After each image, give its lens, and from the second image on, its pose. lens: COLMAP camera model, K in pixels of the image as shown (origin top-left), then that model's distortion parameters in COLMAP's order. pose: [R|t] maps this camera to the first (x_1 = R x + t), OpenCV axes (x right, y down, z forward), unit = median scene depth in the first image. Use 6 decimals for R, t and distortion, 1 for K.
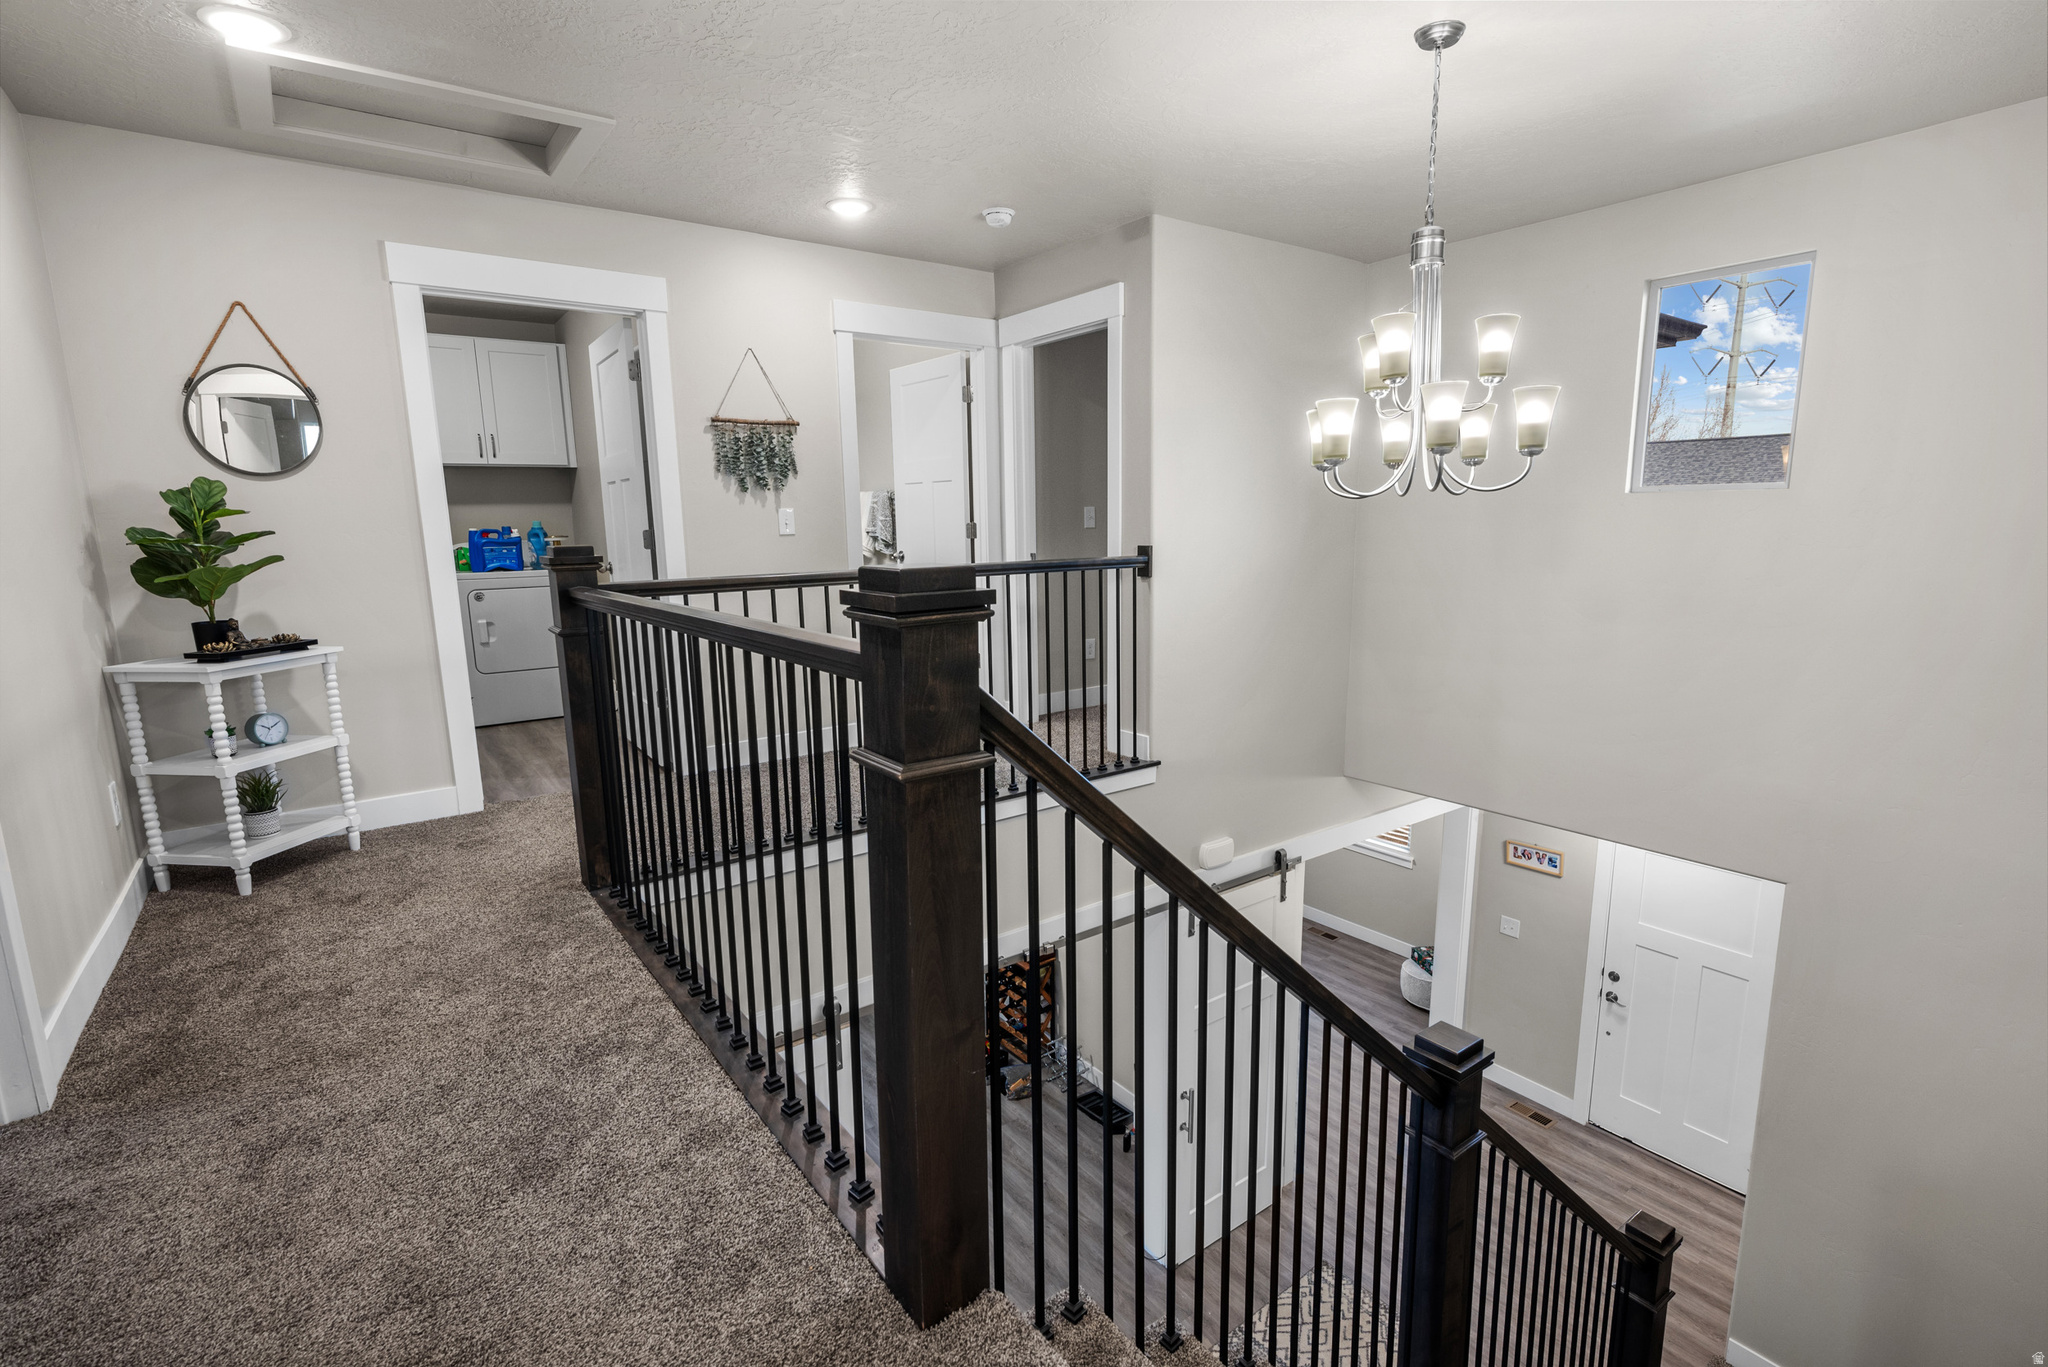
lens RADIAL K [[942.6, 0, 1024.5], [0, 942.6, 682.7], [0, 0, 1]] dist [0.001043, 0.000777]
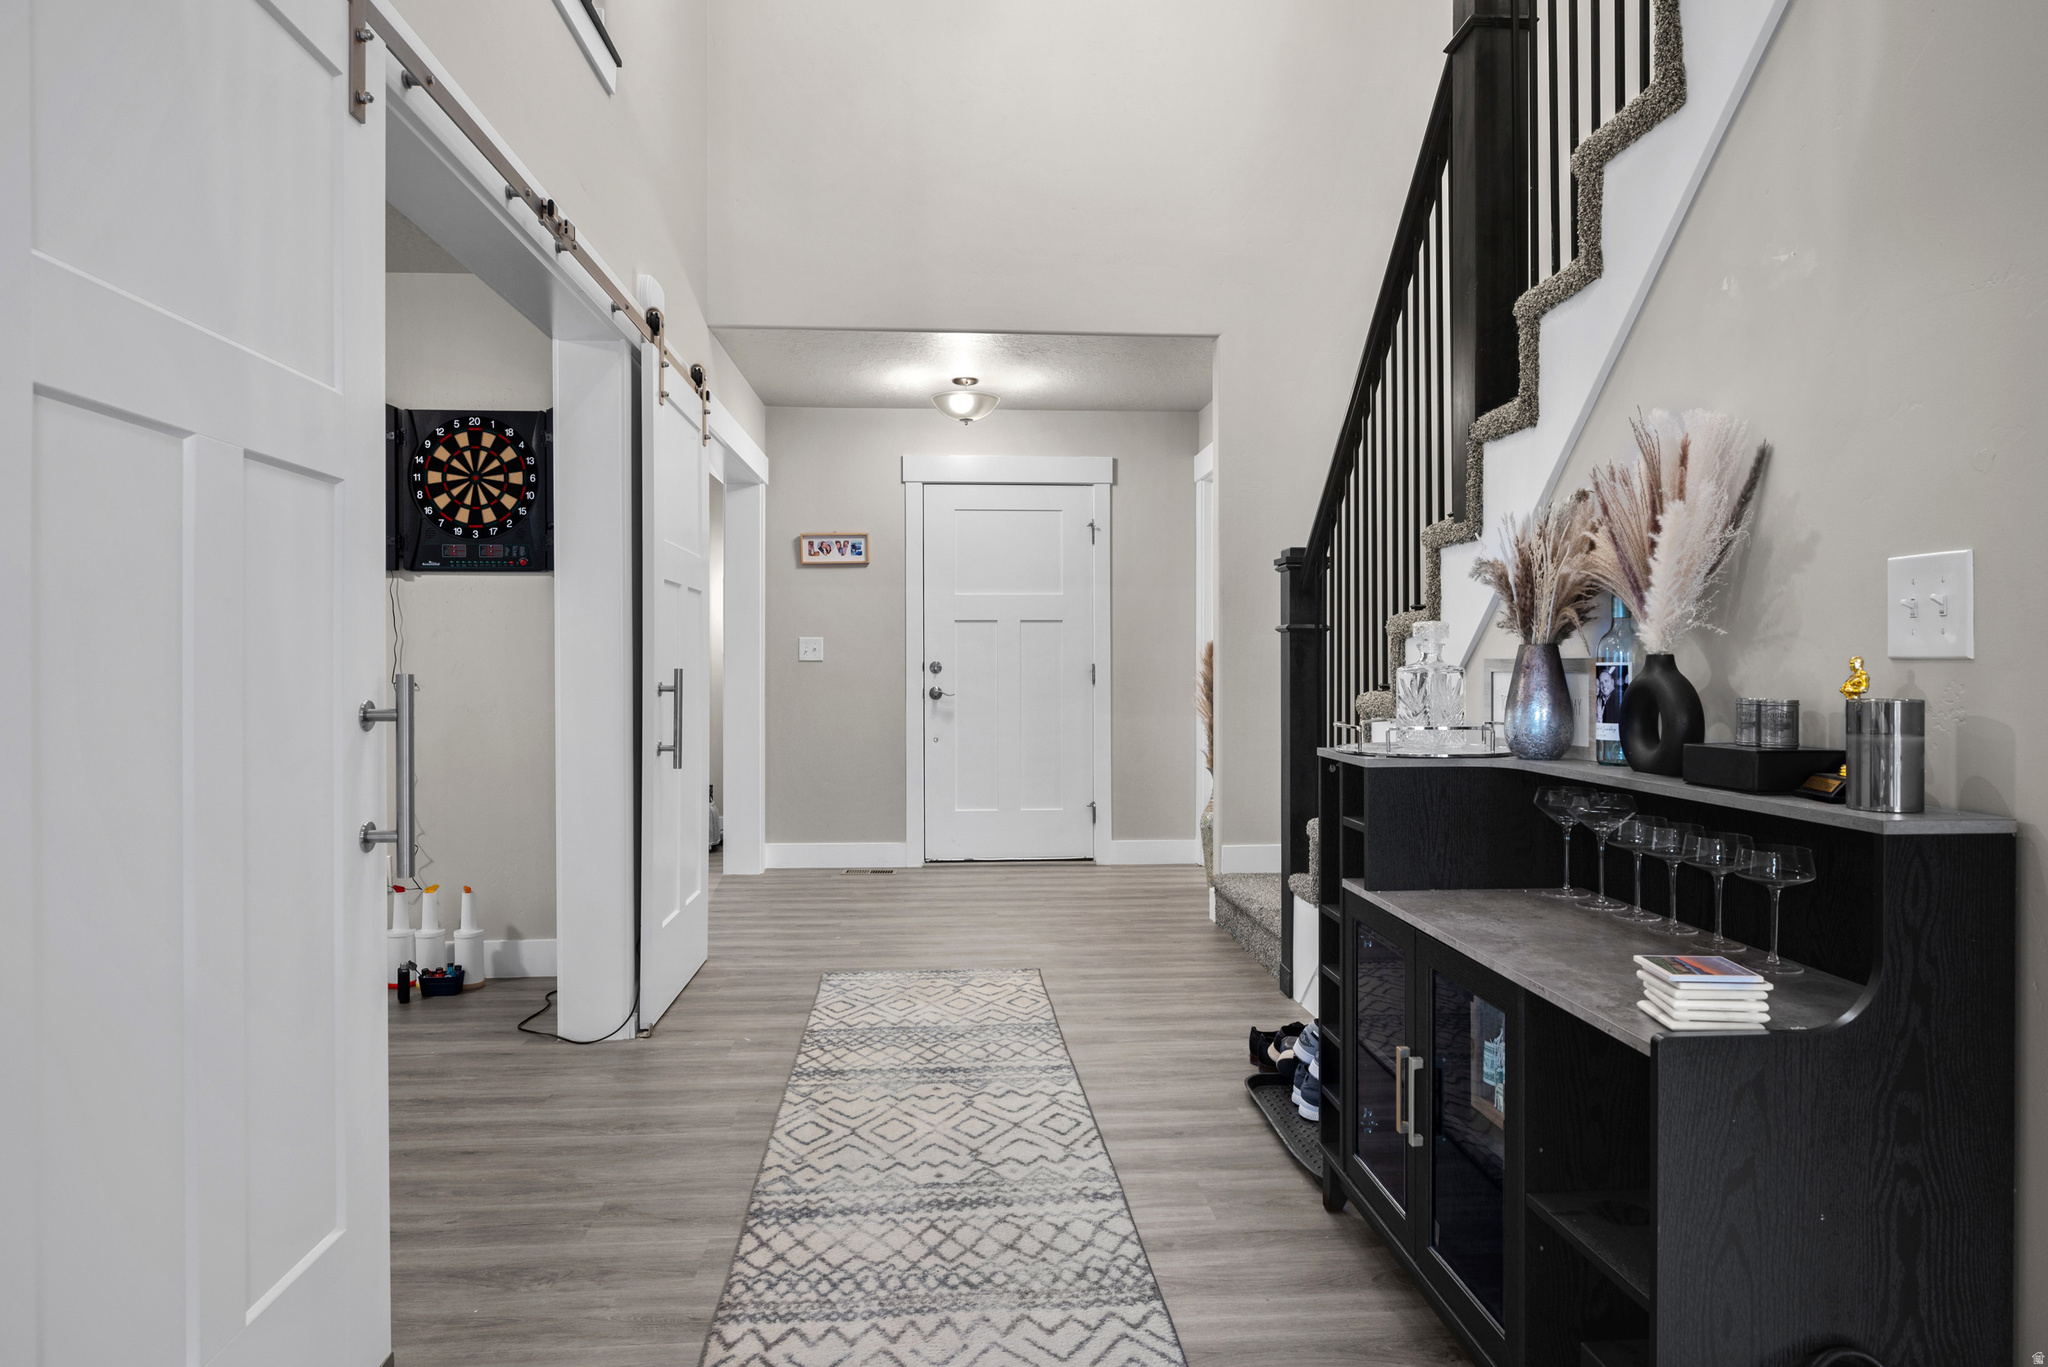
lens RADIAL K [[1269.0, 0, 1021.4], [0, 1269.0, 676.8], [0, 0, 1]] dist [-0.006191, -0.003644]
pose [[0.532102, 0.007163, 0.846650, -0.291401], [0.136183, 0.986221, -0.093932, 0.422950], [-0.835656, 0.165280, 0.523795, 0.326908]]
